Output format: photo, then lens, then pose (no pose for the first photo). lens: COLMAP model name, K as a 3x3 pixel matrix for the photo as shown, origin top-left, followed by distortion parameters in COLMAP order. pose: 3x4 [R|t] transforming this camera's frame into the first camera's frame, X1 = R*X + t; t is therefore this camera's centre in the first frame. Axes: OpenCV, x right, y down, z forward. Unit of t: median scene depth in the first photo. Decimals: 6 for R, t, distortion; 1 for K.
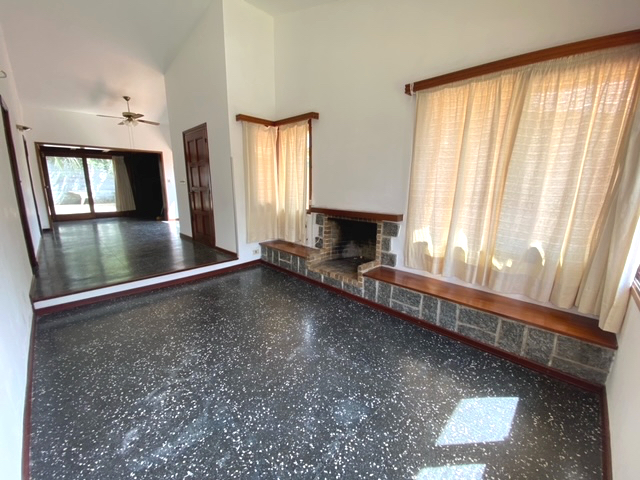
lens RADIAL K [[259.3, 0, 319.5], [0, 259.3, 239.6], [0, 0, 1]] dist [0.020340, -0.019832]
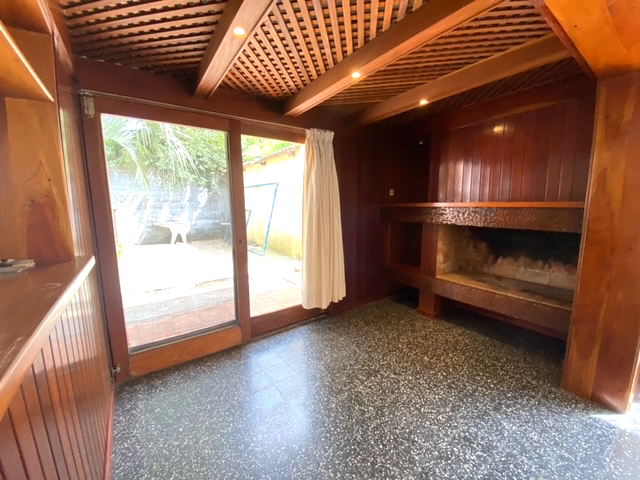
lens RADIAL K [[259.3, 0, 319.5], [0, 259.3, 239.6], [0, 0, 1]] dist [0.020340, -0.019832]
pose [[0.984545, 0.004294, -0.175081, -0.721689], [-0.016580, 0.997495, -0.068769, -0.171660], [0.174347, 0.070609, 0.982149, 0.709208]]
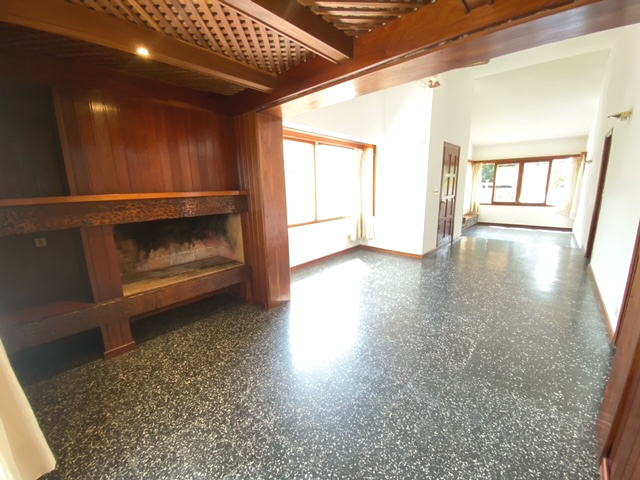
lens RADIAL K [[259.3, 0, 319.5], [0, 259.3, 239.6], [0, 0, 1]] dist [0.020340, -0.019832]
pose [[-0.038590, -0.216512, 0.975517, -0.854067], [0.232286, 0.947557, 0.219495, -0.206715], [-0.971882, 0.235069, 0.013726, 0.851974]]
